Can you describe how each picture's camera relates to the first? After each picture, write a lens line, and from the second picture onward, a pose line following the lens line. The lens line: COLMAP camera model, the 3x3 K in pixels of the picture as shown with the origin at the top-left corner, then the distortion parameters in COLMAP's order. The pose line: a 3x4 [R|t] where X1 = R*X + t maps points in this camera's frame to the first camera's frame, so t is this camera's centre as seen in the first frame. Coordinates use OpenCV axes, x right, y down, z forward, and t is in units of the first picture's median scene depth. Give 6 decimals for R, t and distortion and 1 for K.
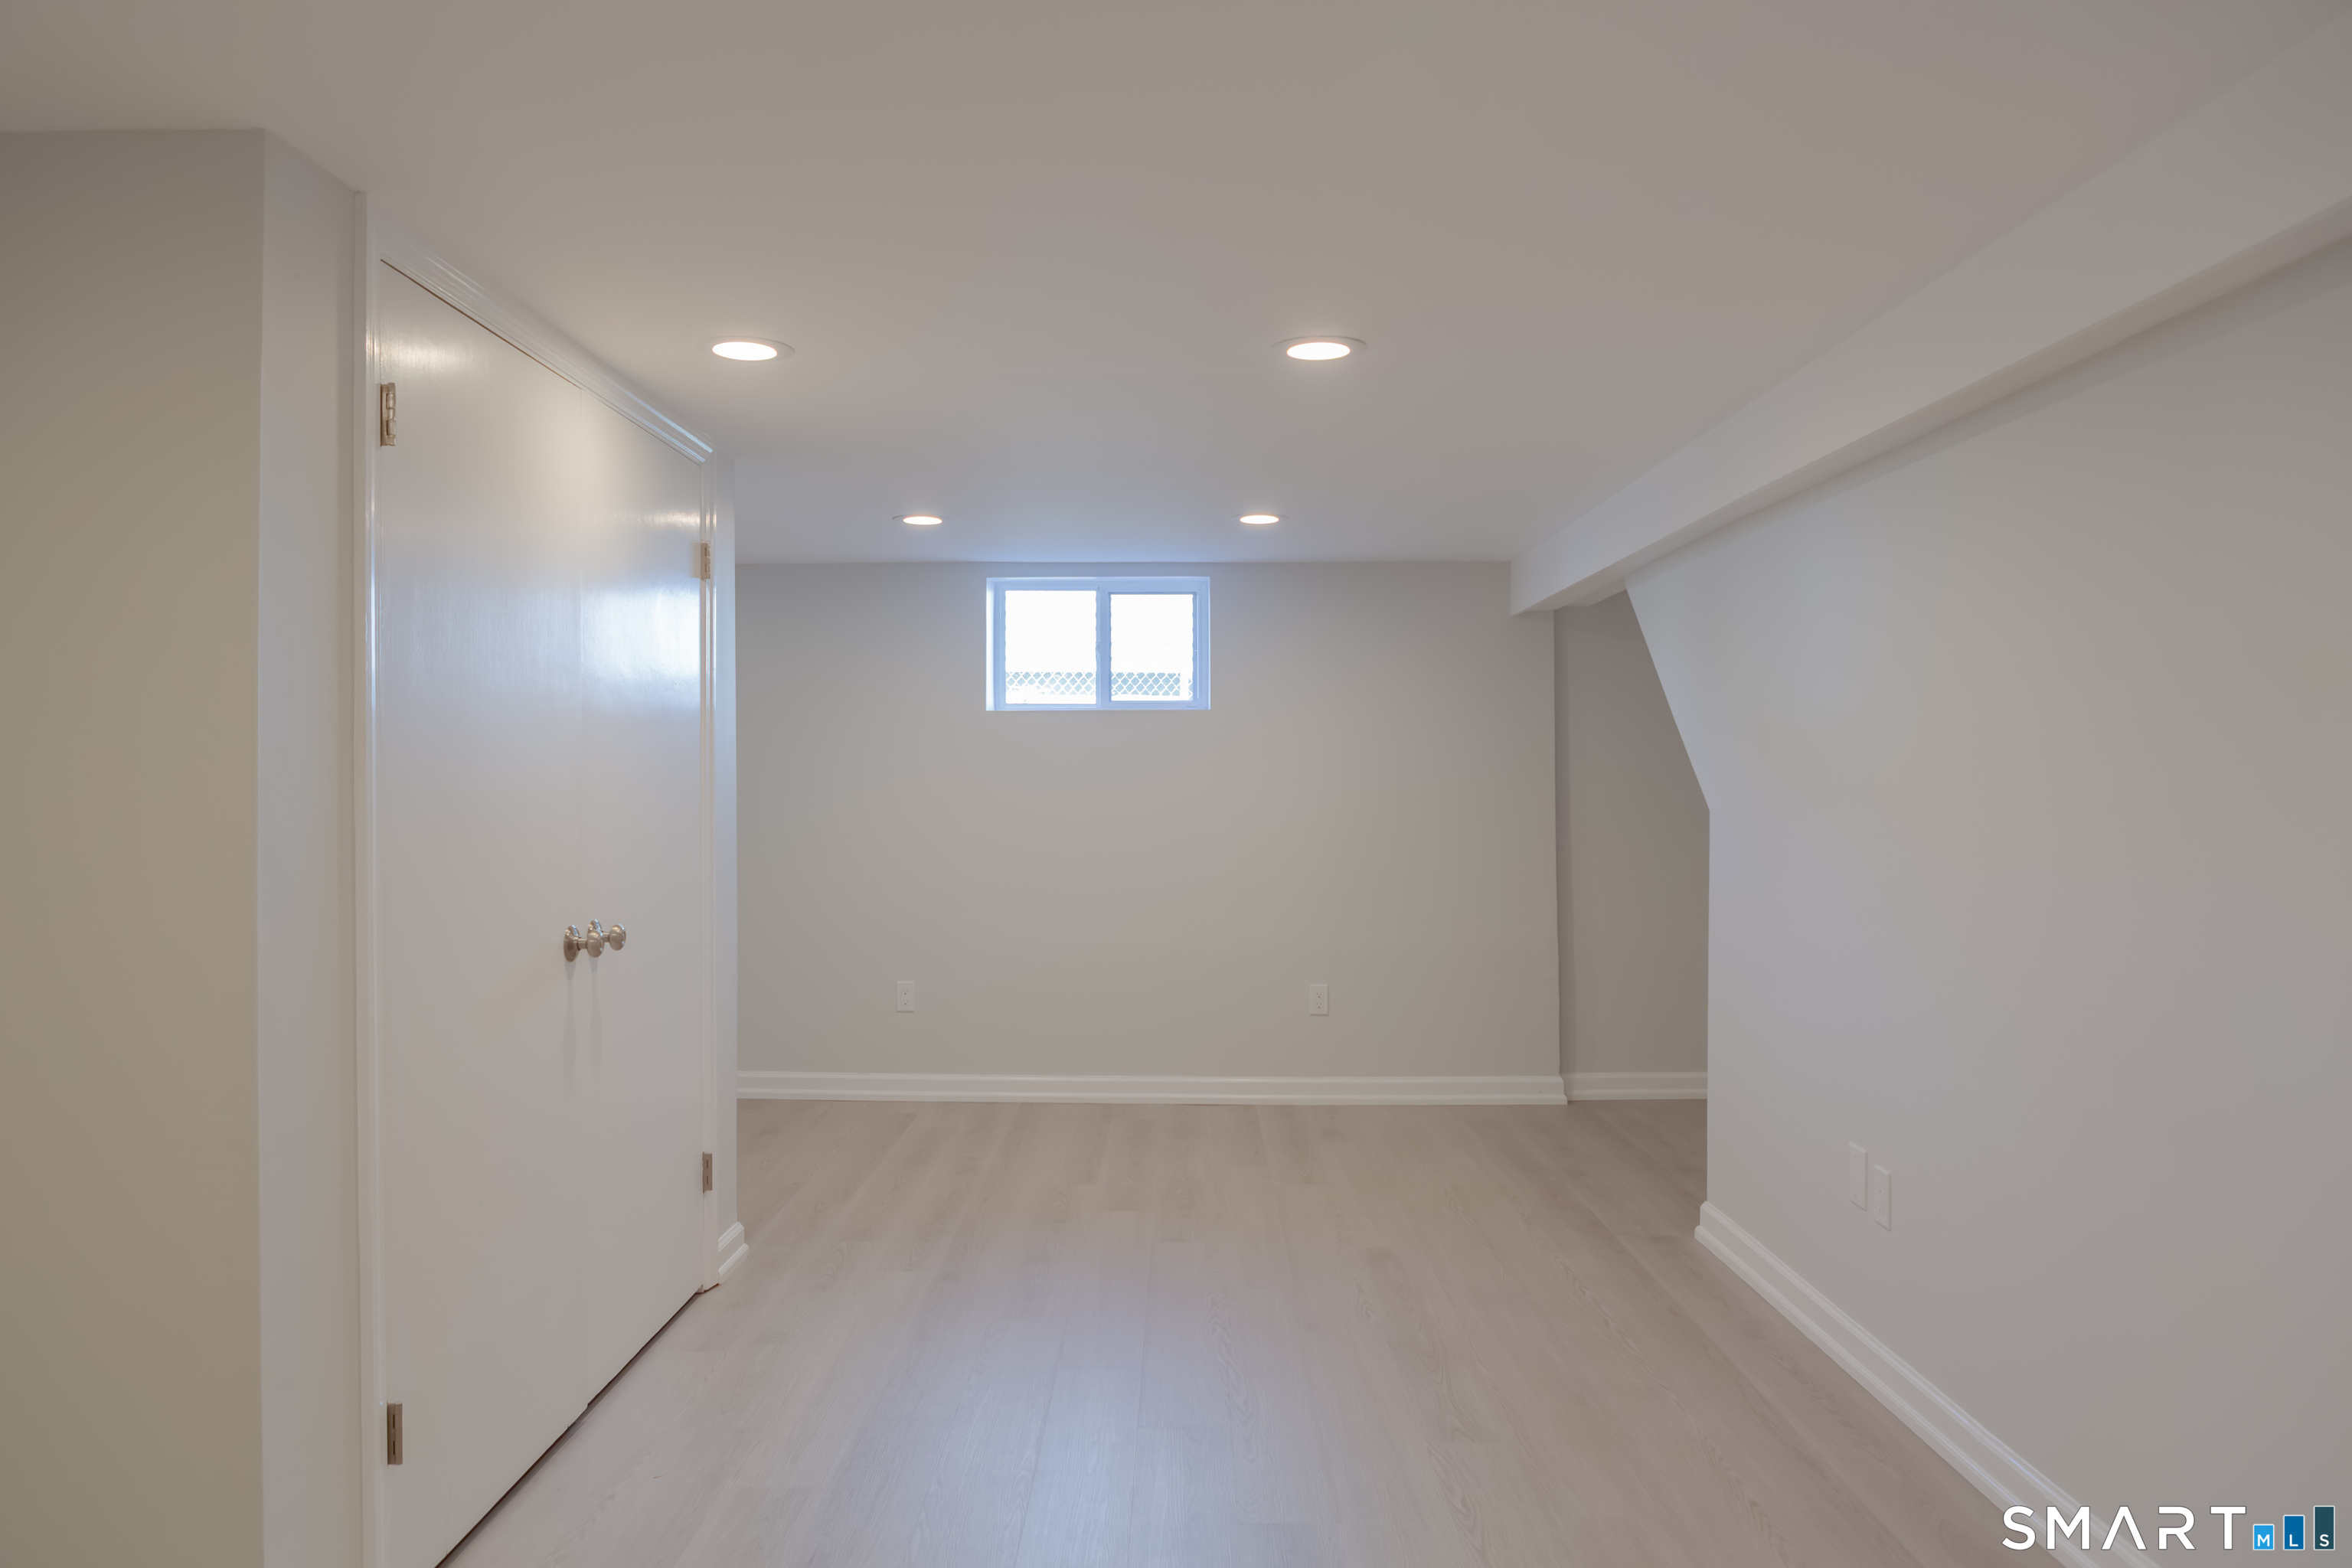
lens RADIAL K [[1605.1, 0, 1177.1], [0, 1605.1, 831.2], [0, 0, 1]] dist [0.047521, -0.002020]
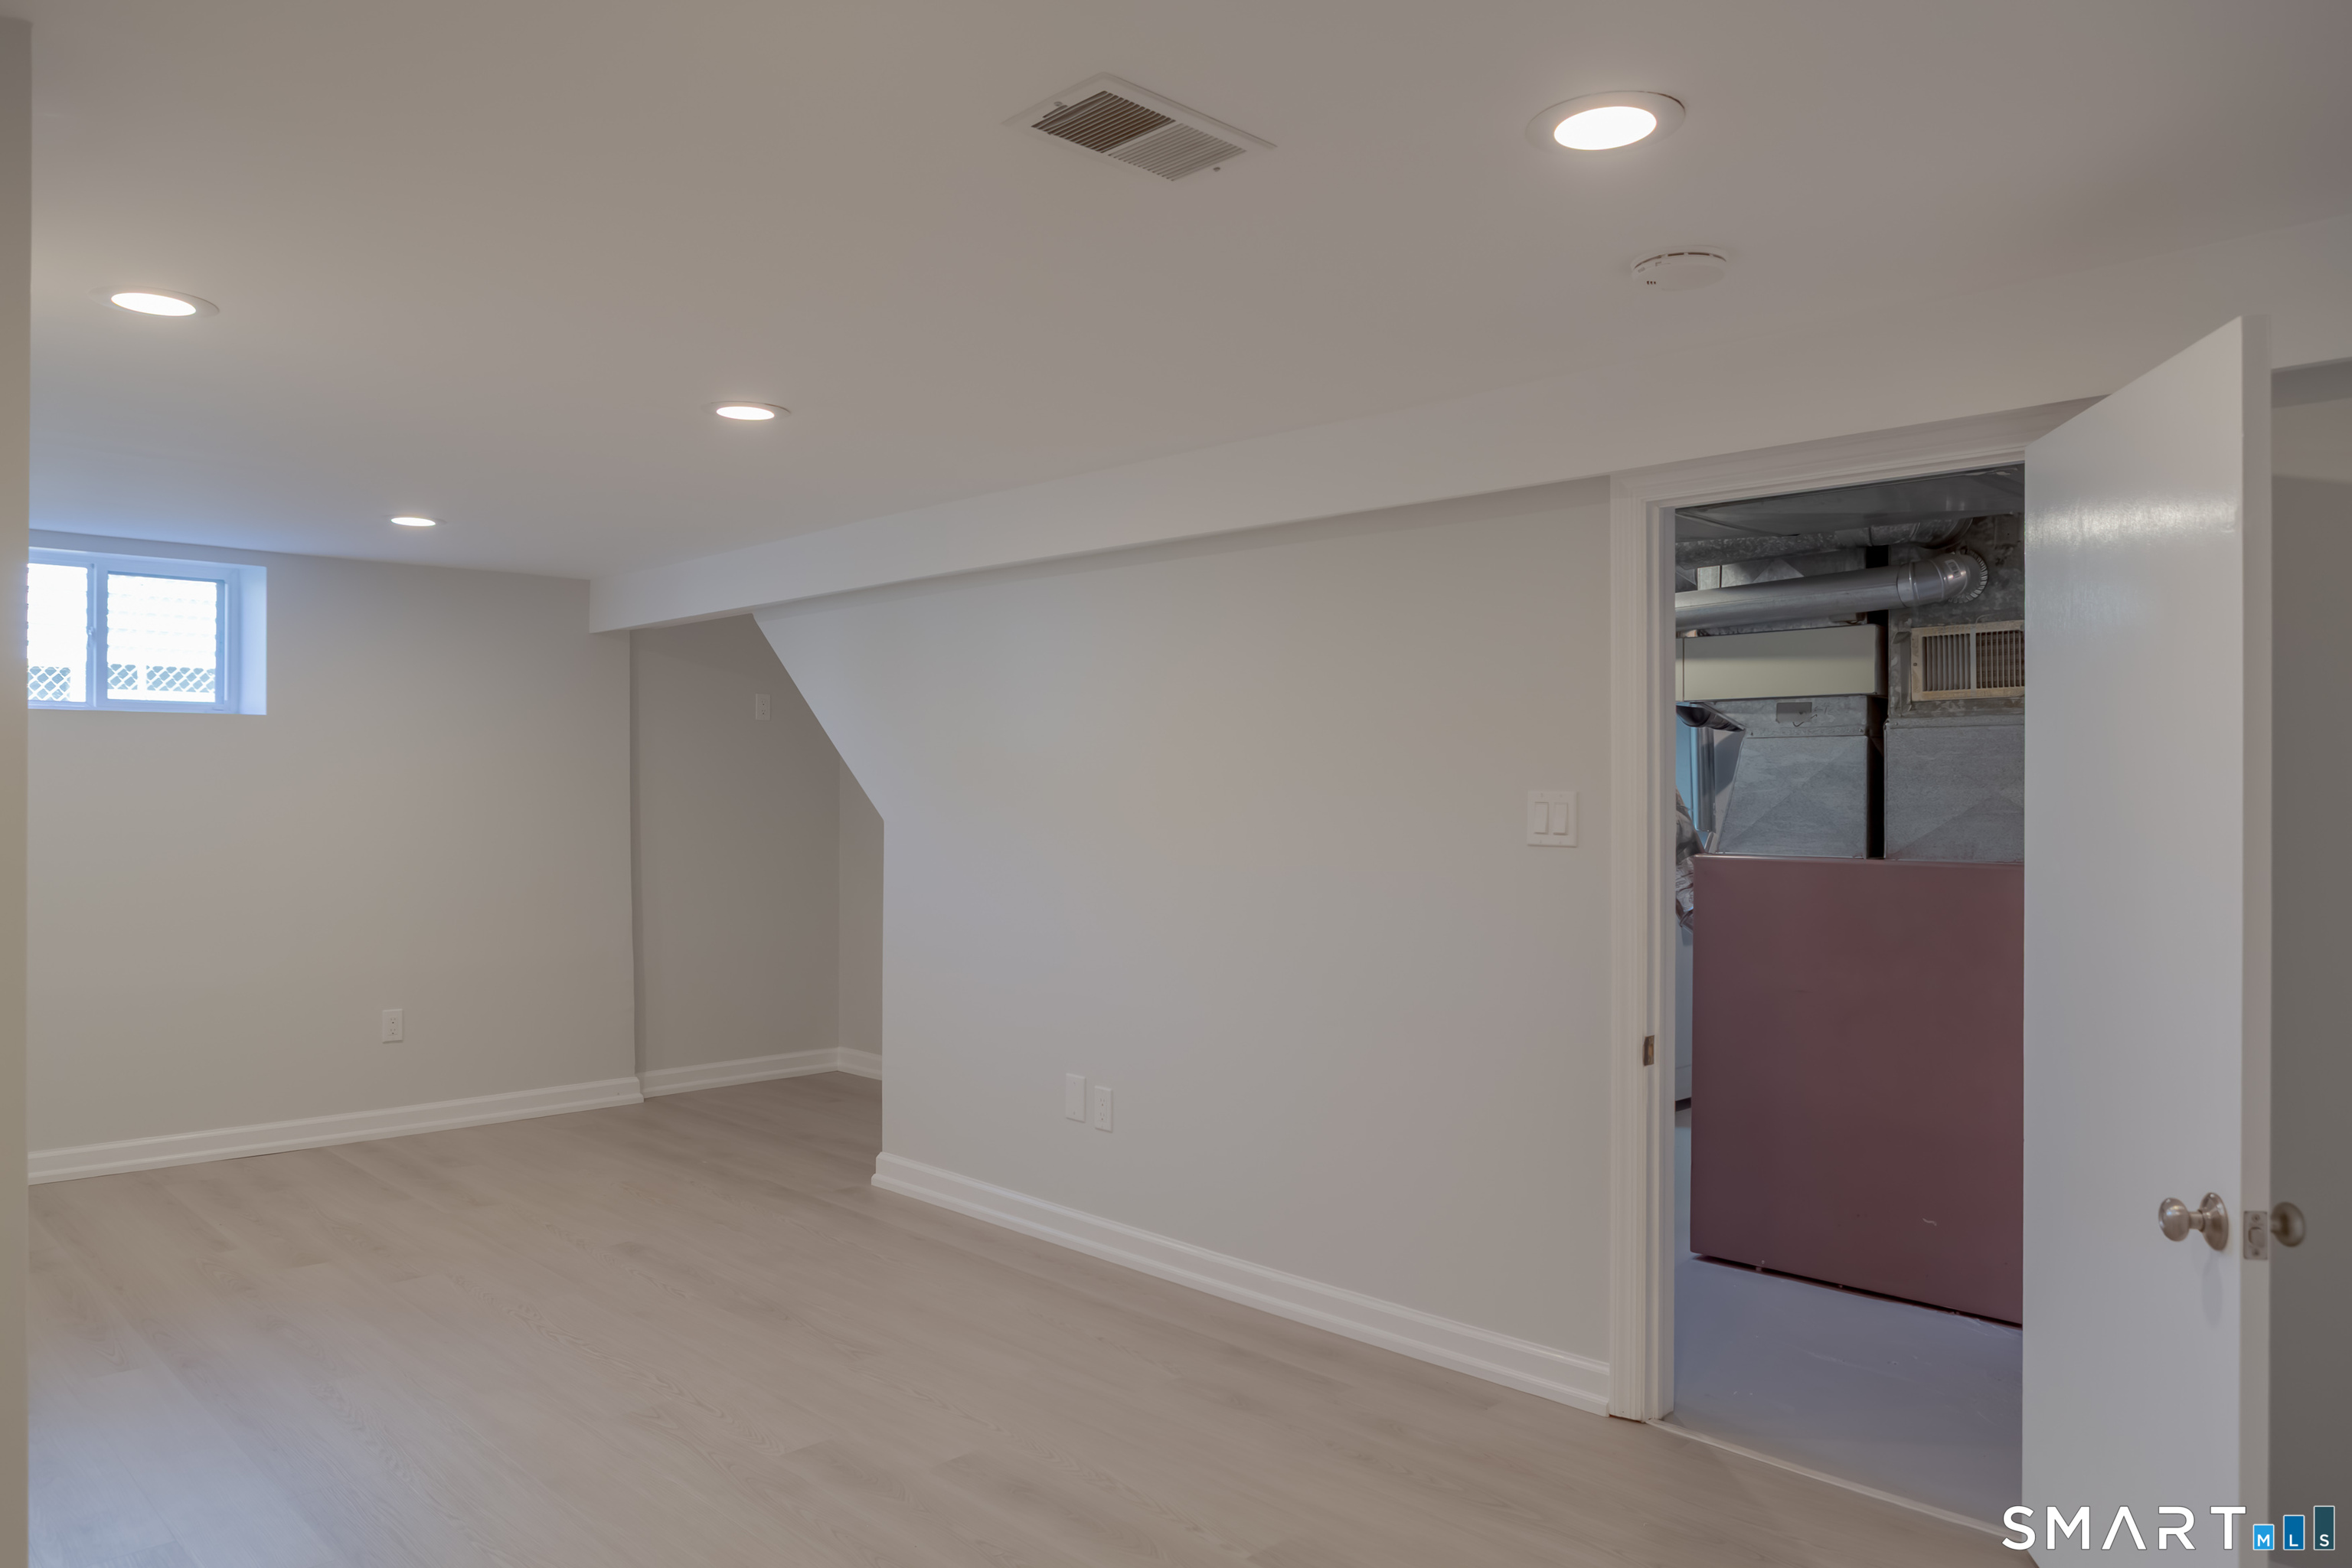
lens RADIAL K [[1590.5, 0, 1176.3], [0, 1590.5, 787.2], [0, 0, 1]] dist [-0.000792, 0.002832]
pose [[0.719379, 0.008769, 0.694562, -0.230949], [0.016577, 0.999419, -0.029787, 0.000645], [-0.694420, 0.032942, 0.718816, 0.004339]]
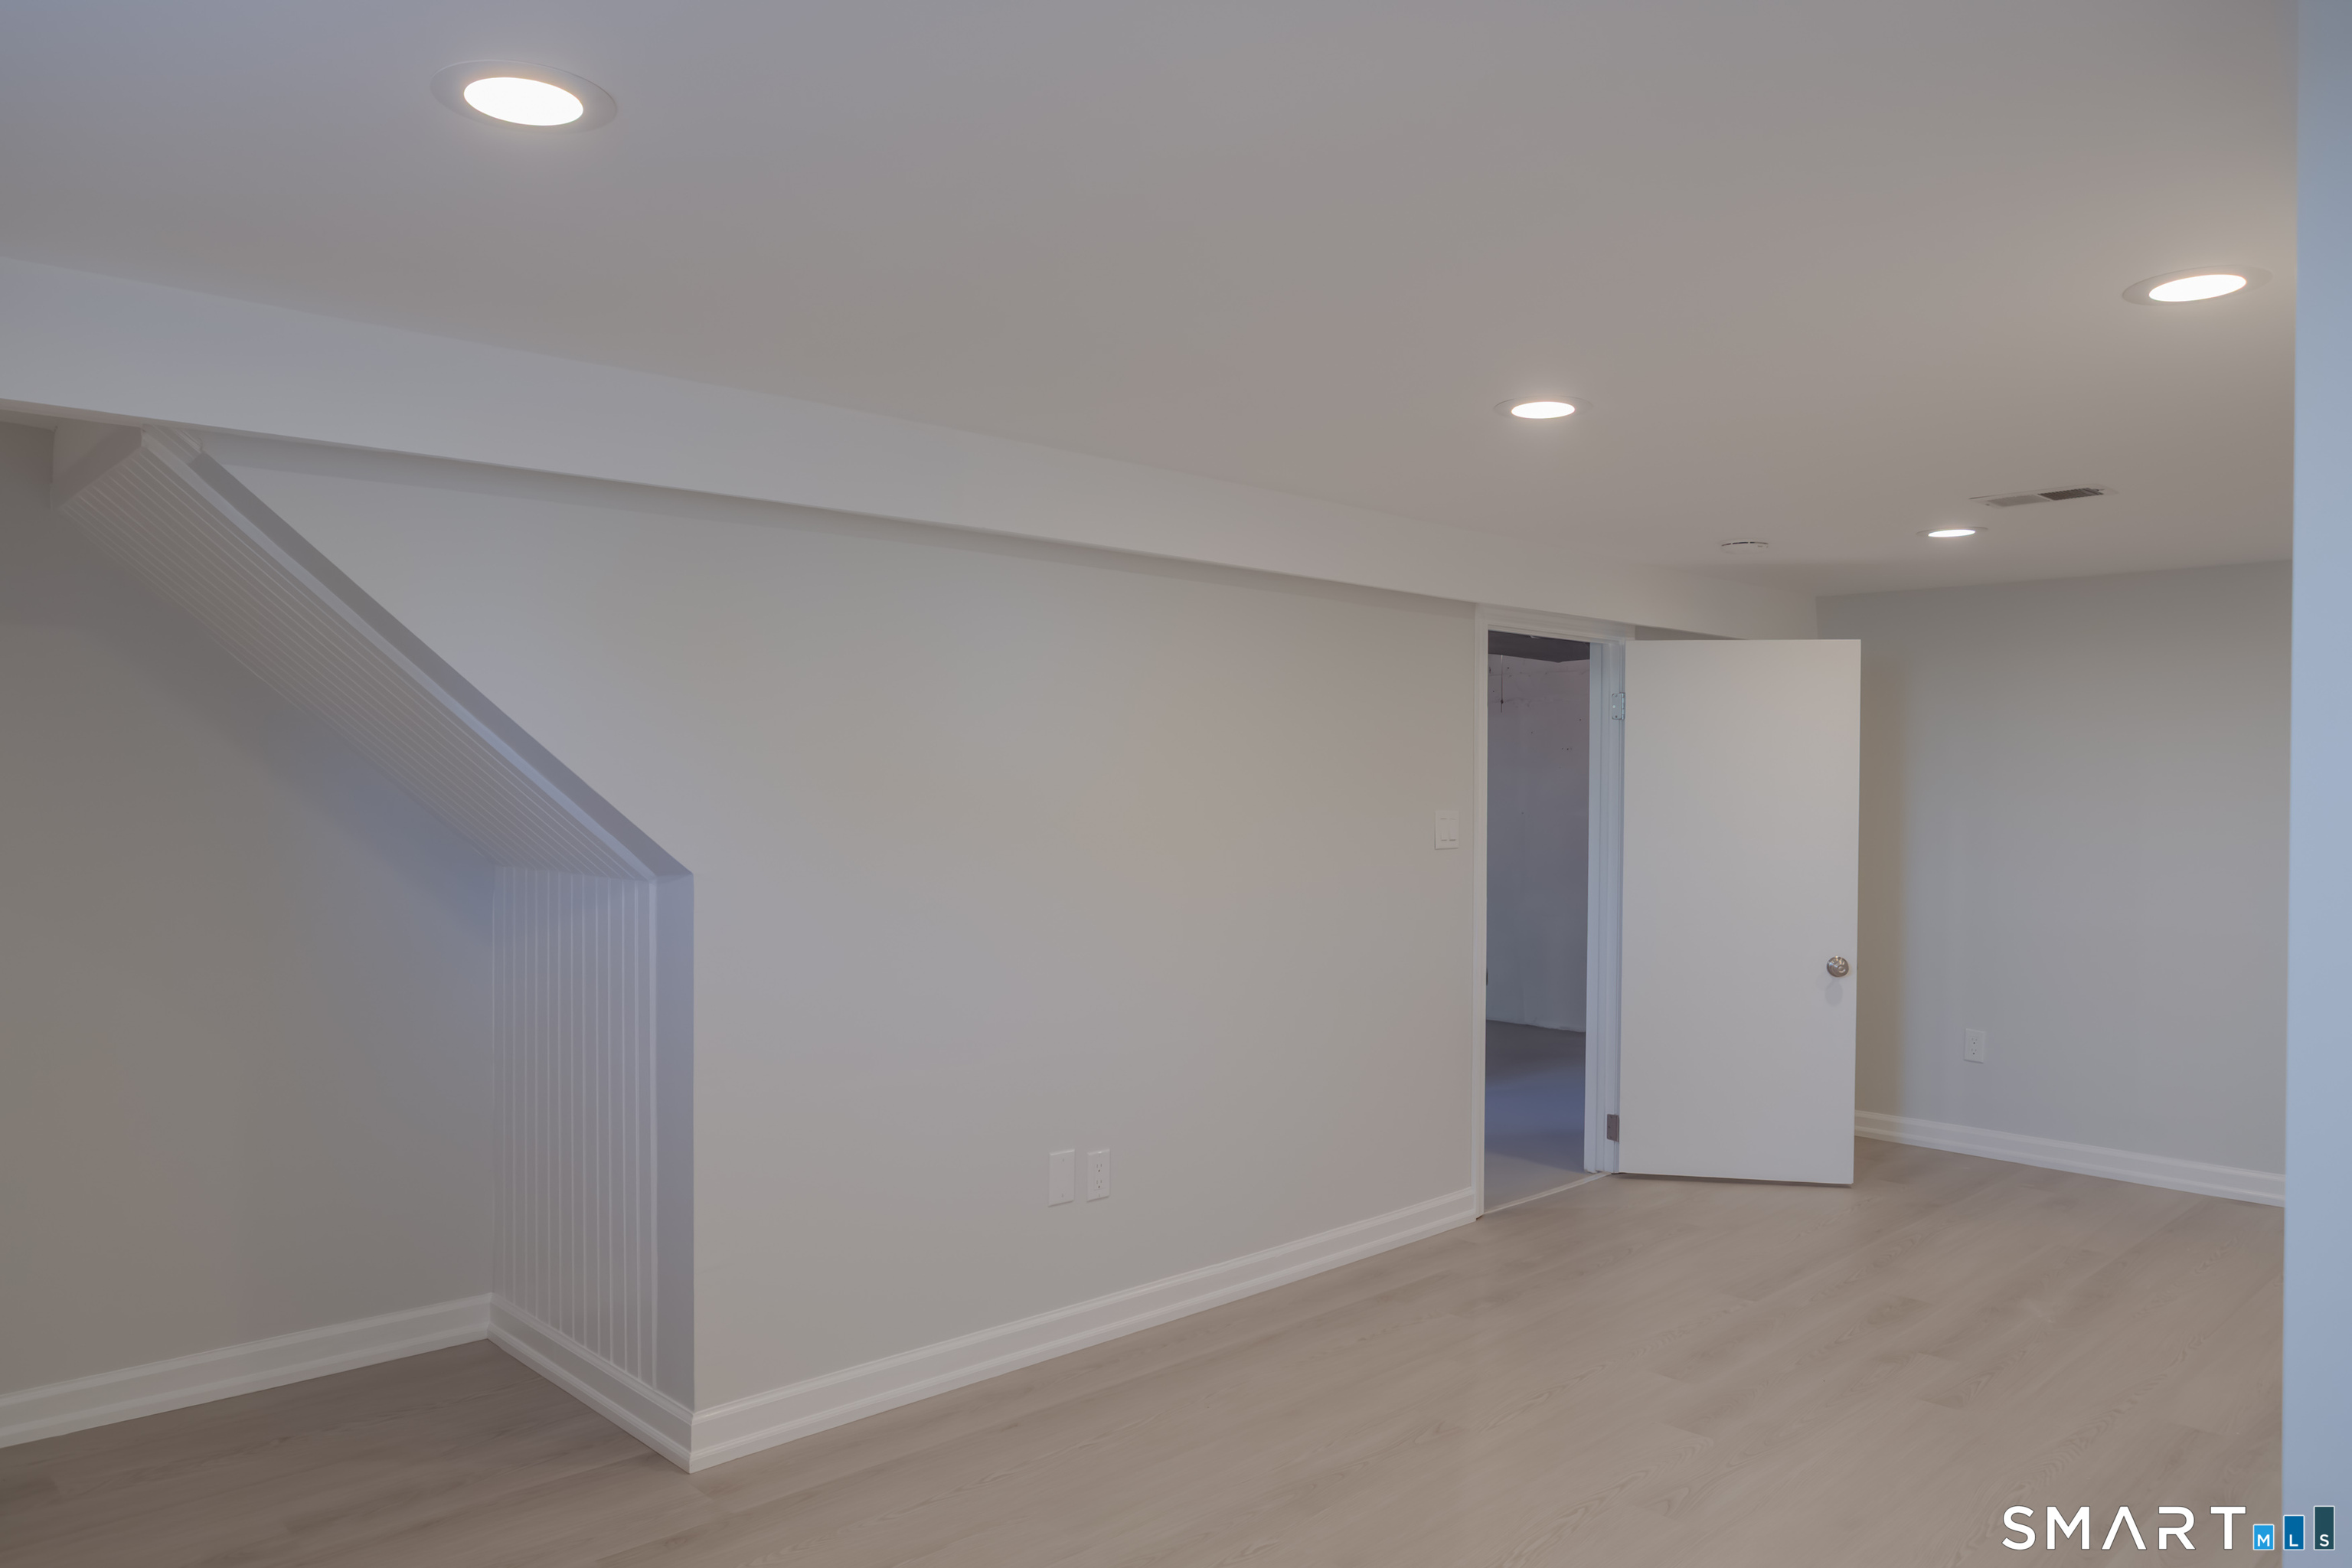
lens RADIAL K [[1612.1, 0, 1172.5], [0, 1612.1, 771.9], [0, 0, 1]] dist [-0.041080, 0.076045]
pose [[-0.697643, 0.001714, 0.716443, -0.236154], [0.017637, 0.999735, 0.014783, -0.044890], [-0.716228, 0.022949, -0.697489, 0.943387]]
